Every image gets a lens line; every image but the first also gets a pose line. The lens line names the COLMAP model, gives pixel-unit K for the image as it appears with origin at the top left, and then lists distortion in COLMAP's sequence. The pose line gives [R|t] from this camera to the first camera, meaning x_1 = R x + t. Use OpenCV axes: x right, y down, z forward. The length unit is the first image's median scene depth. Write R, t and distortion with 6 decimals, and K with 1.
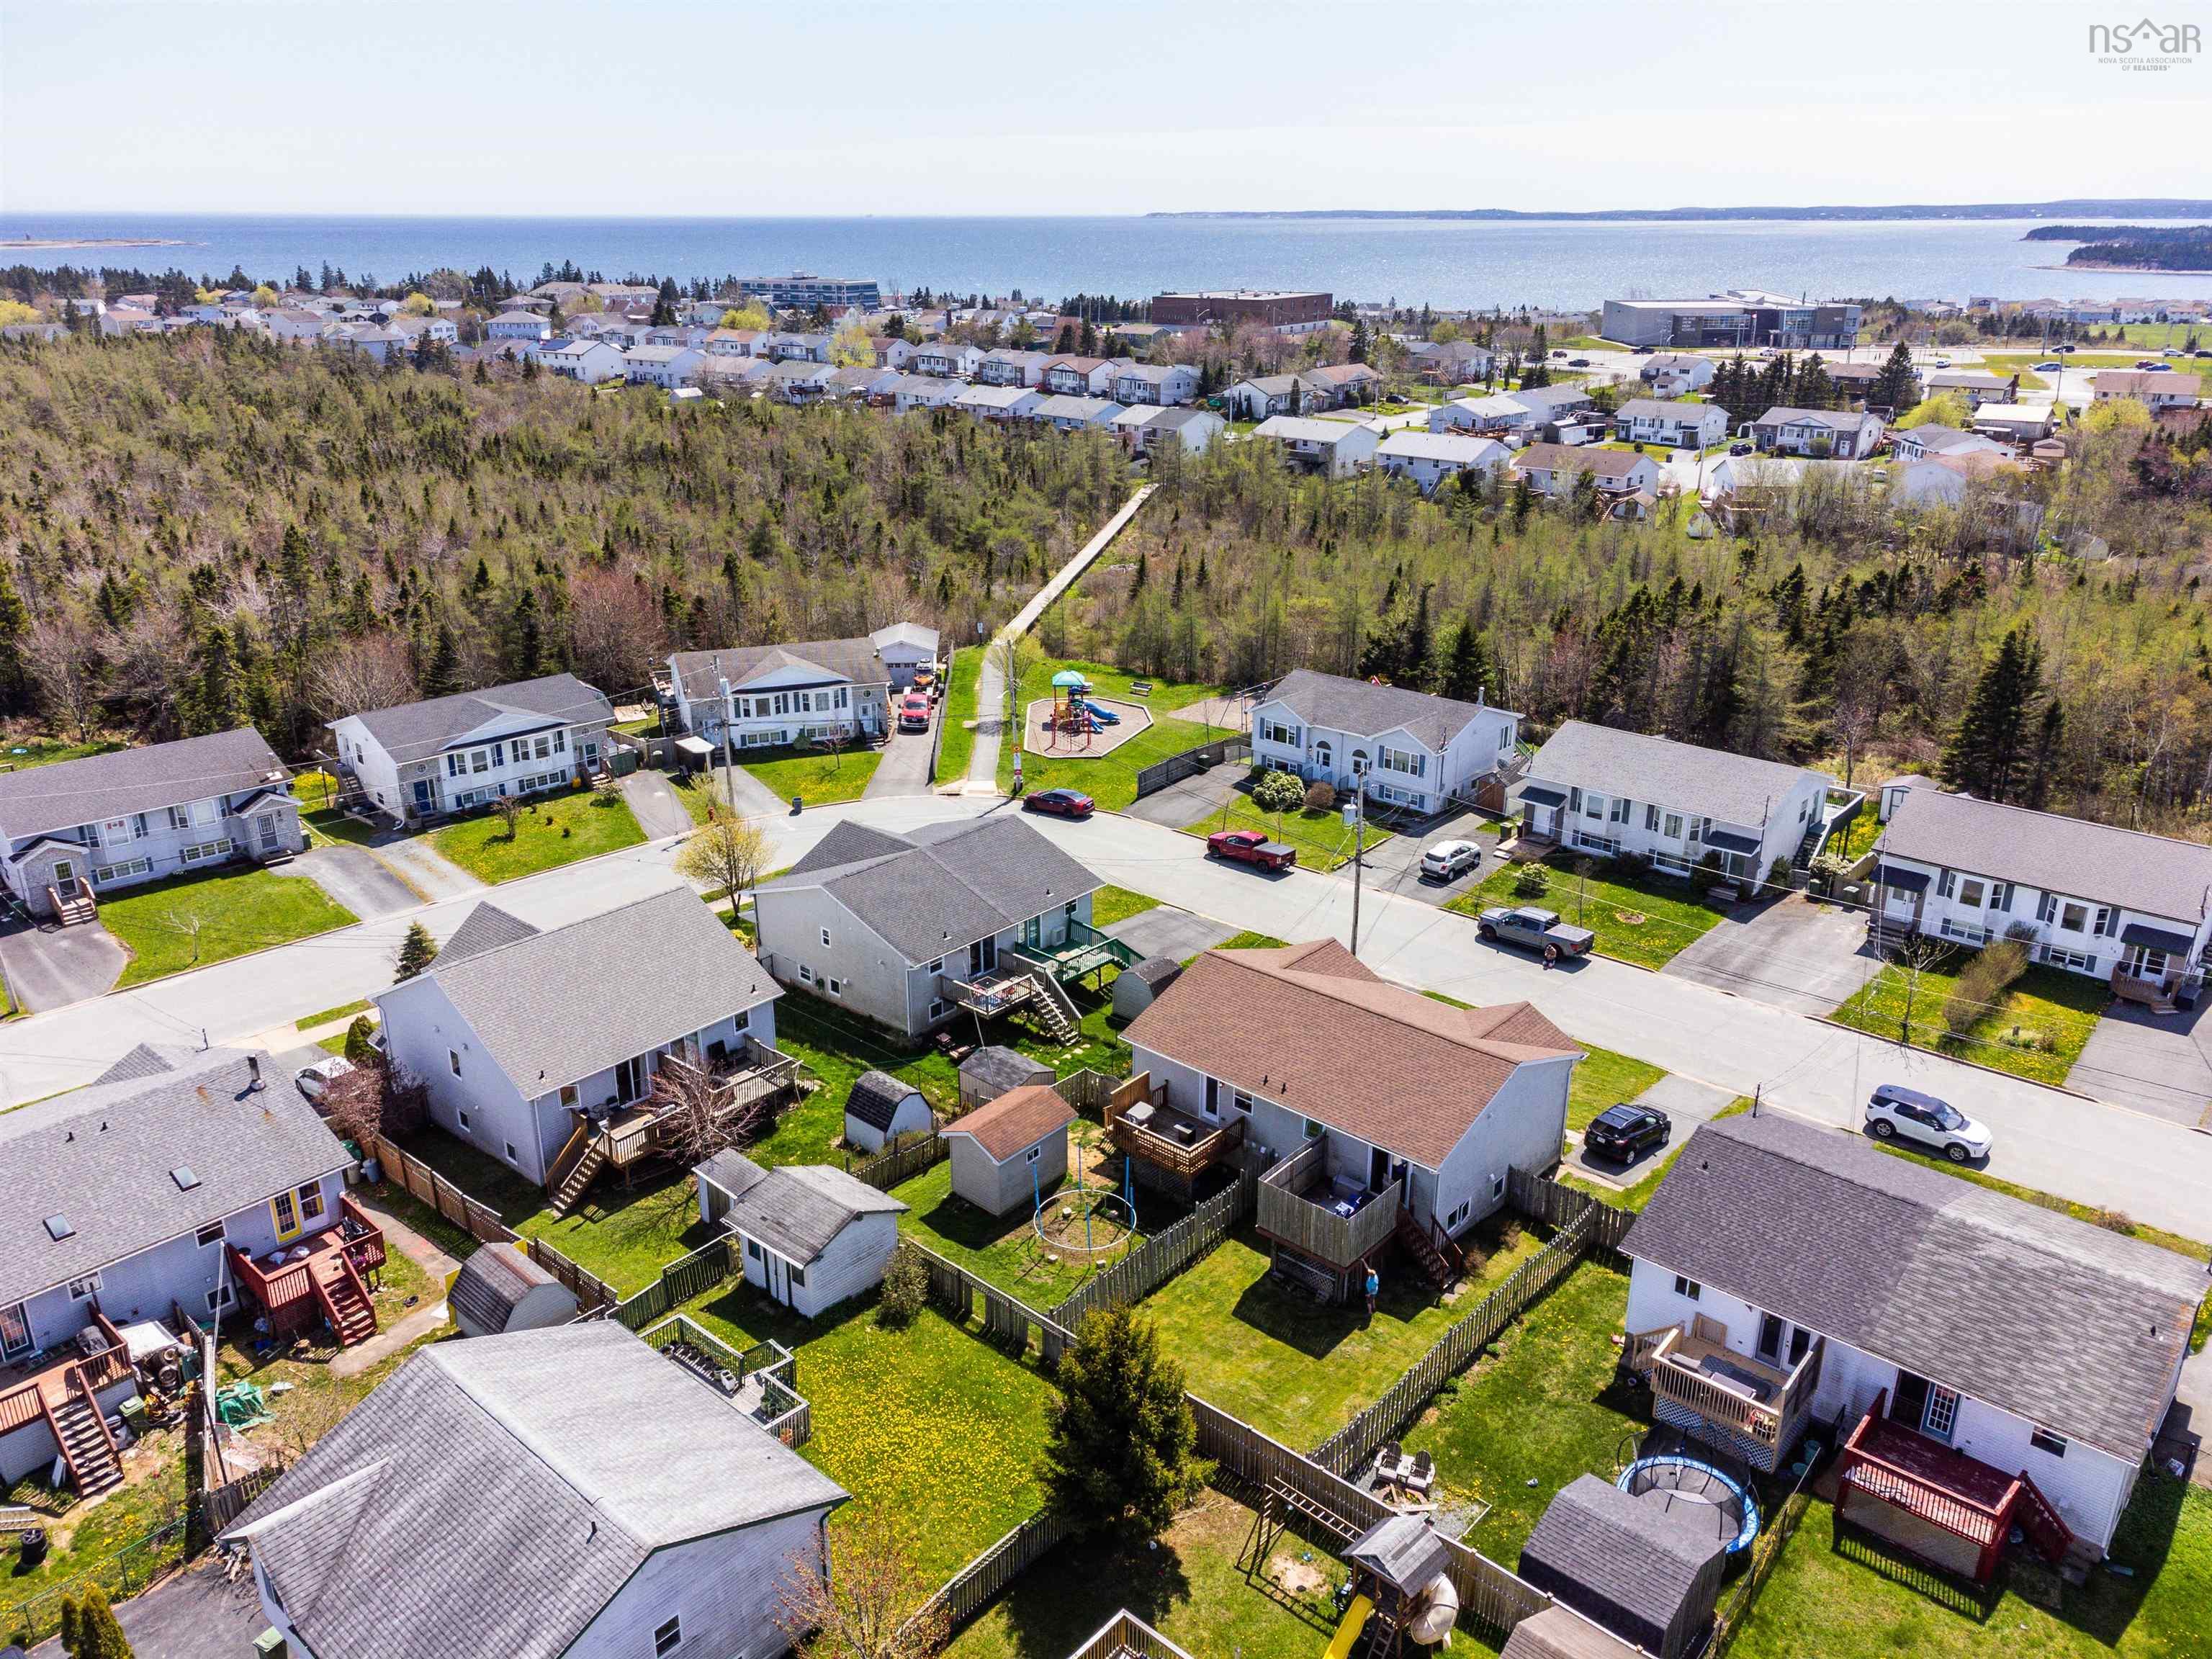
lens RADIAL K [[1647.7, 0, 1097.2], [0, 1647.7, 833.9], [0, 0, 1]] dist [0.028658, -0.006747]
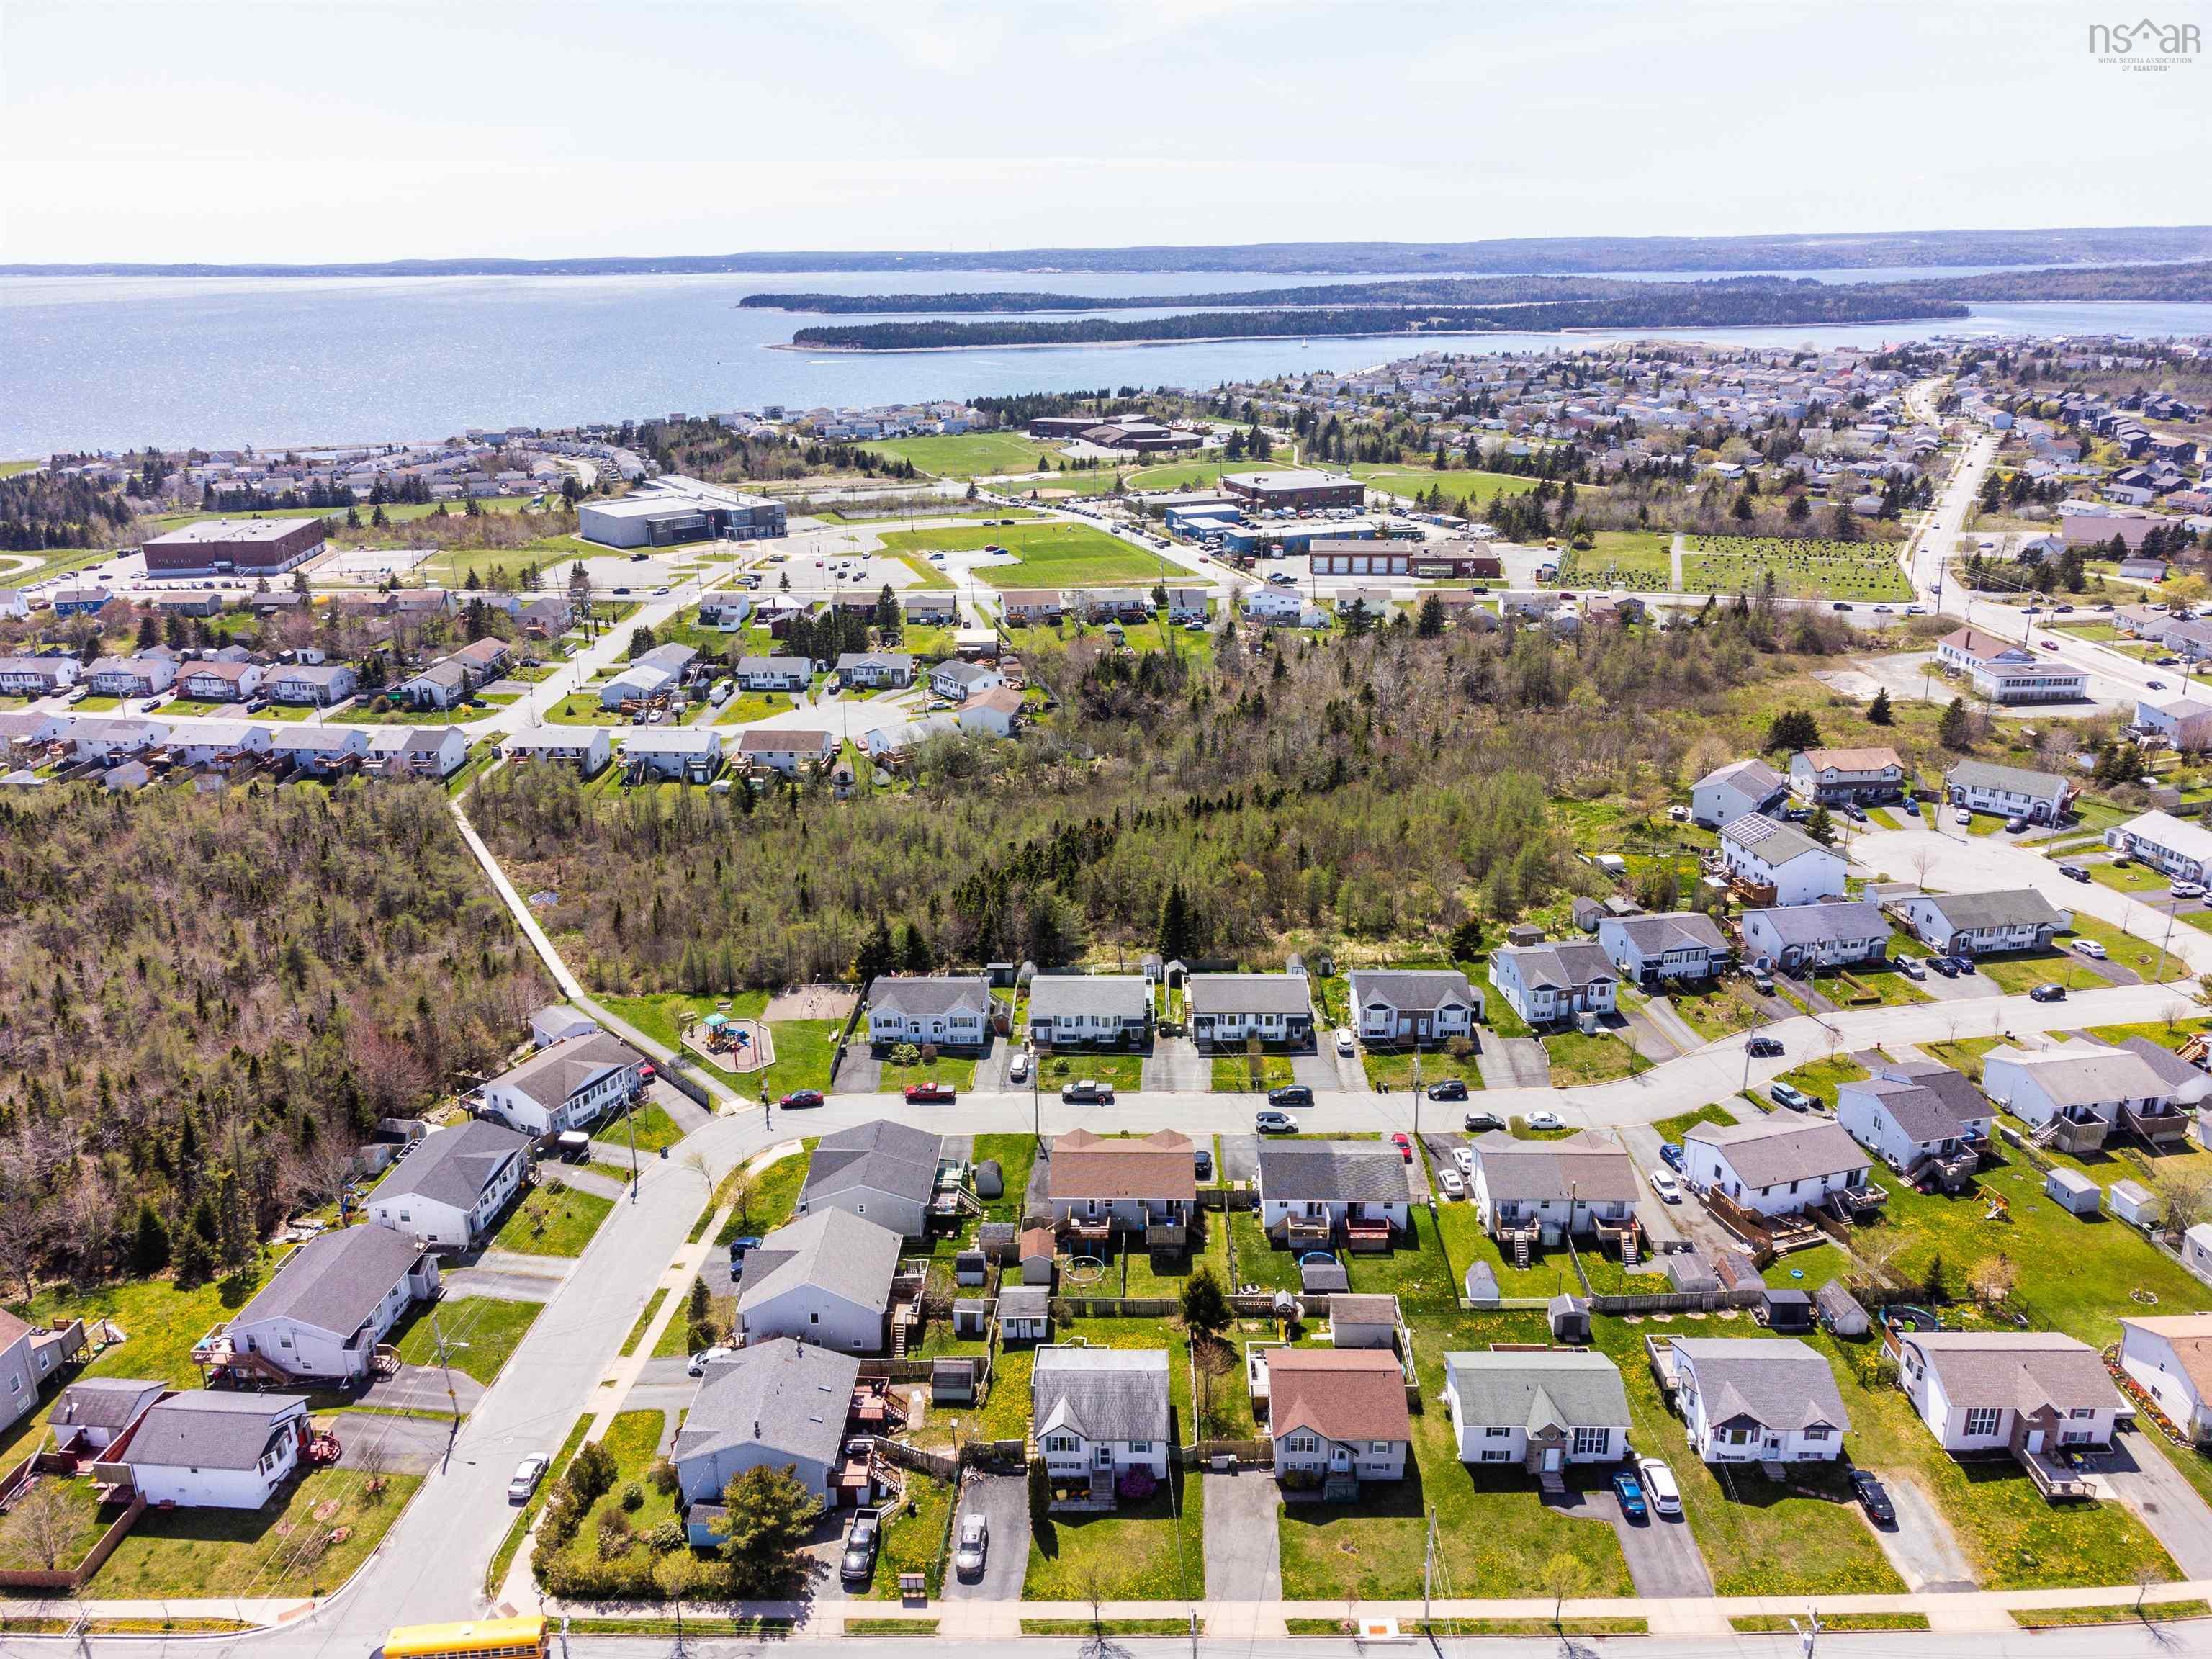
lens RADIAL K [[1606.6, 0, 1106.0], [0, 1606.6, 829.5], [0, 0, 1]] dist [0.023671, 0.002021]
pose [[0.766725, -0.221733, 0.602468, -0.907629], [0.241904, 0.969072, 0.048803, -0.368948], [-0.594656, 0.108321, 0.796650, -0.745452]]
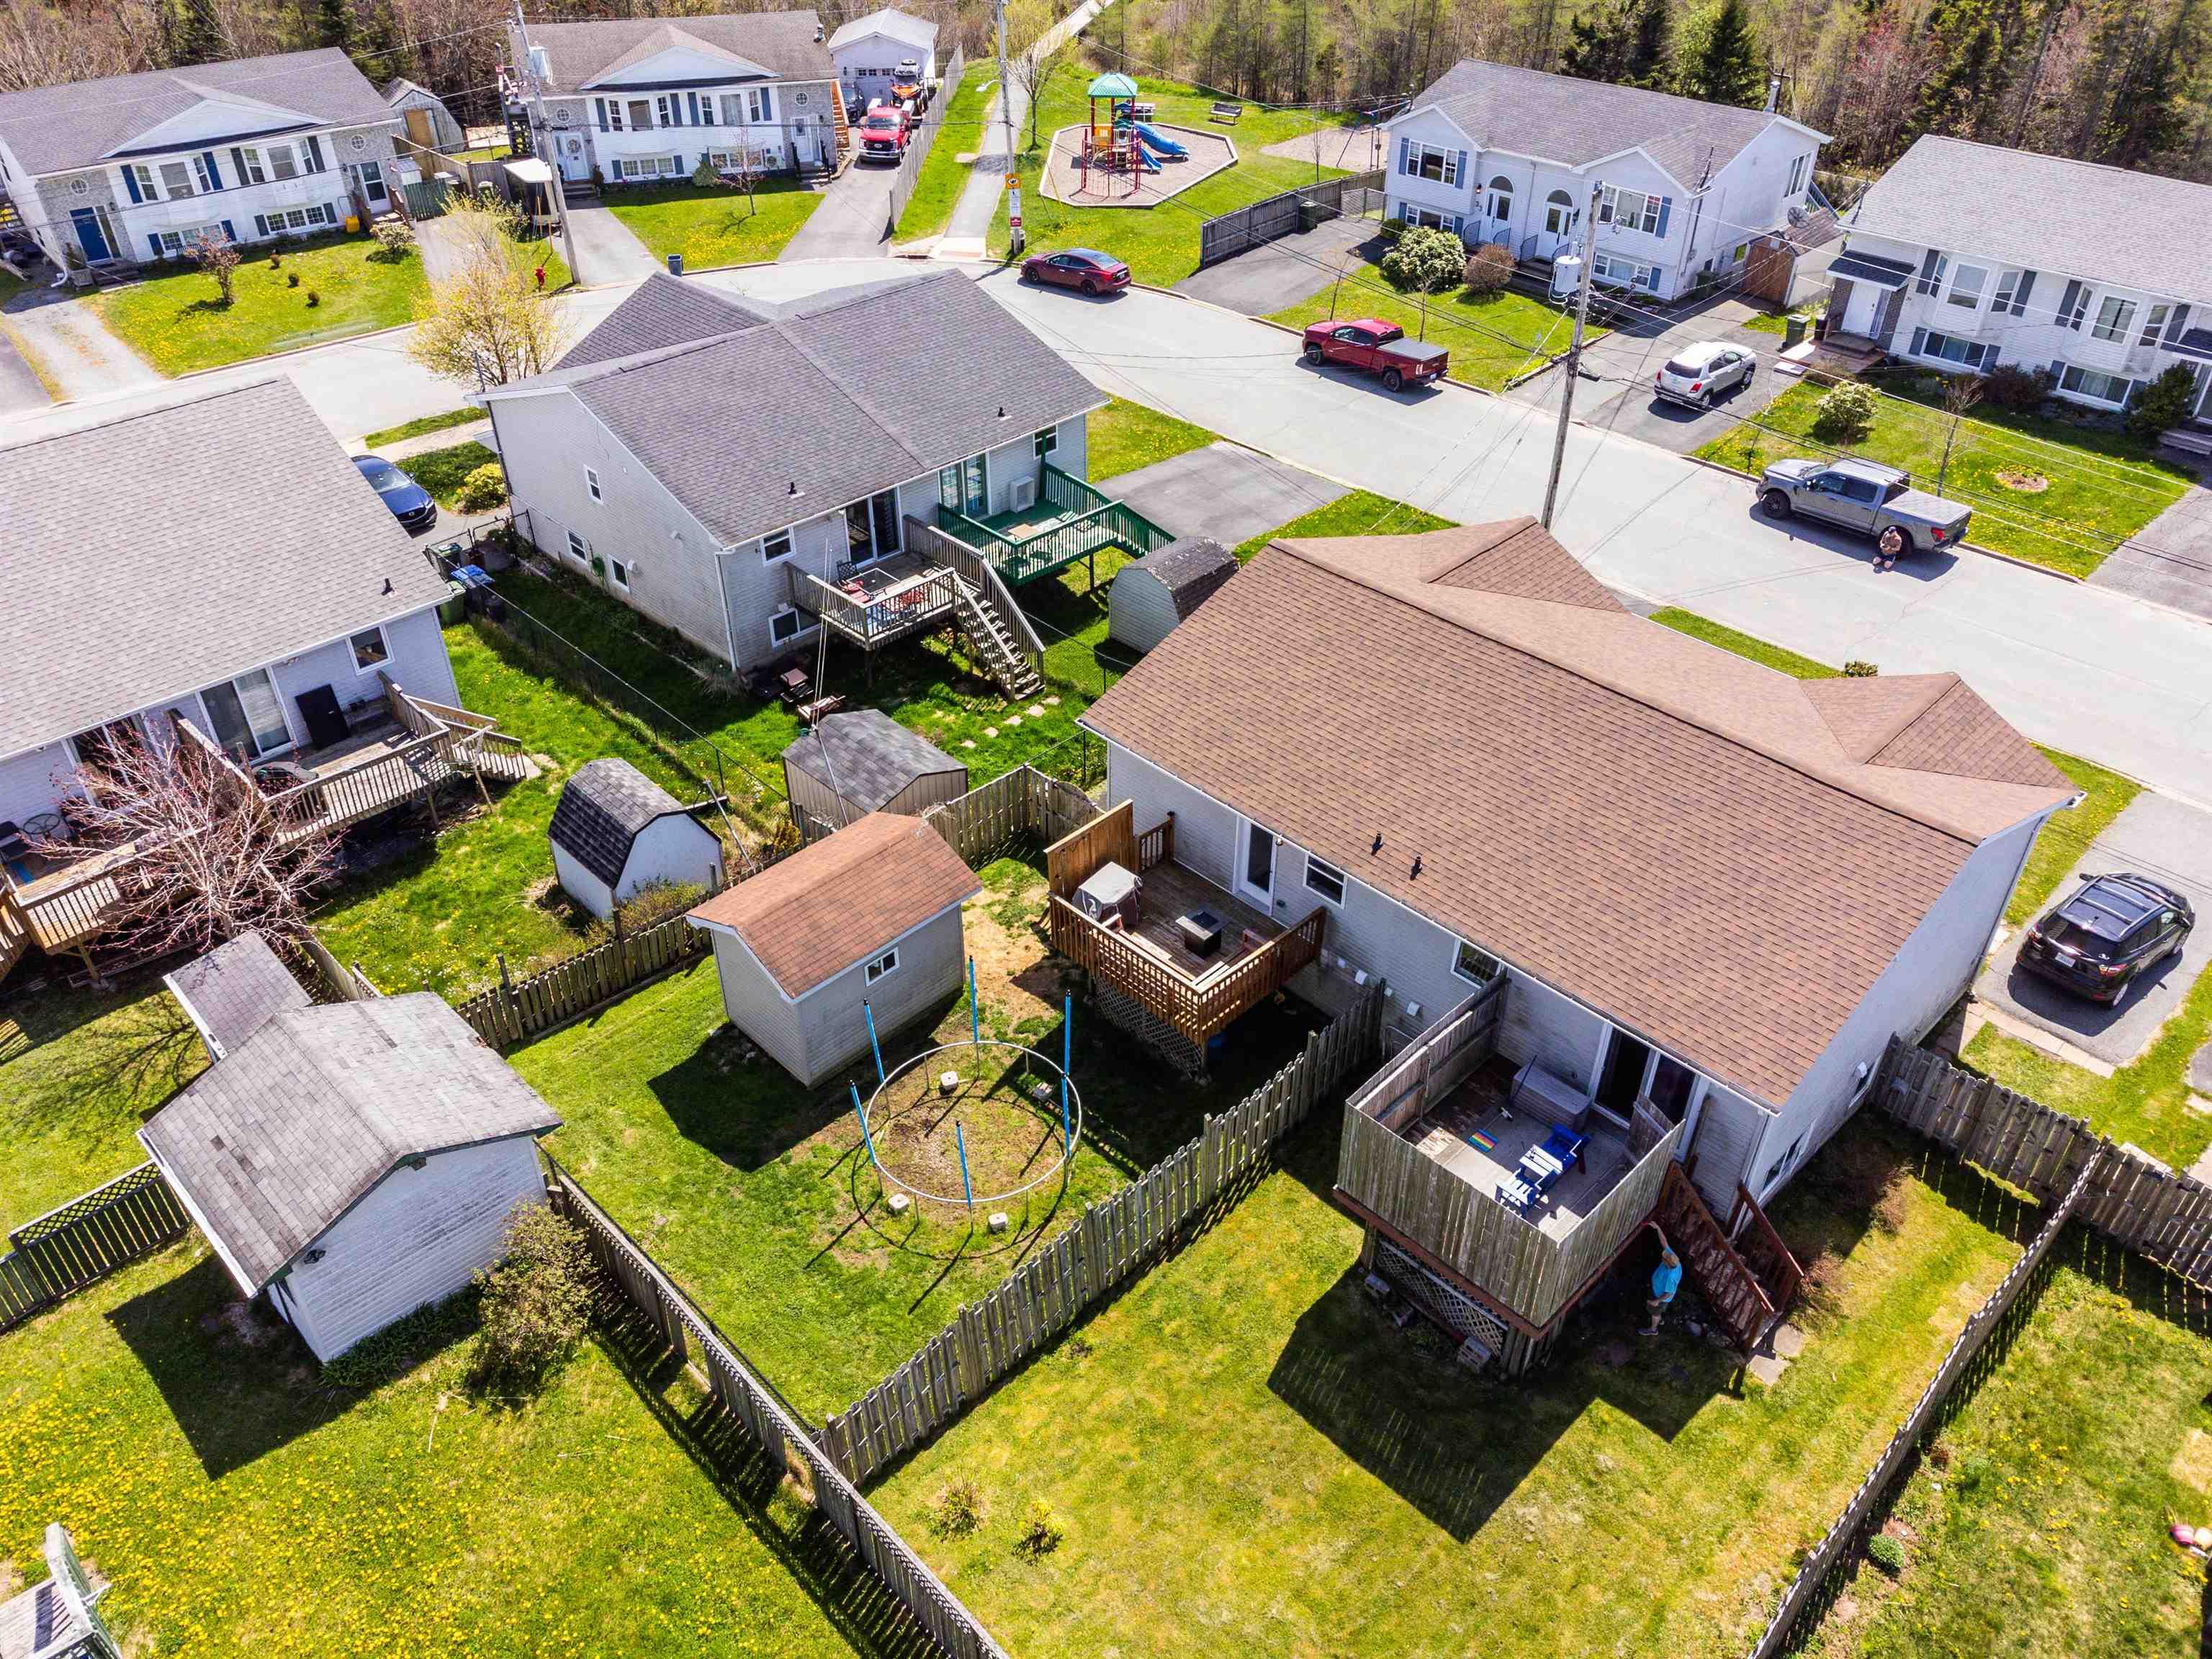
lens RADIAL K [[1647.7, 0, 1097.2], [0, 1647.7, 833.9], [0, 0, 1]] dist [0.028658, -0.006747]
pose [[0.997721, 0.039052, -0.055033, 0.034253], [-0.022387, 0.960899, 0.275992, 0.015648], [0.063659, -0.274131, 0.959583, 0.382778]]
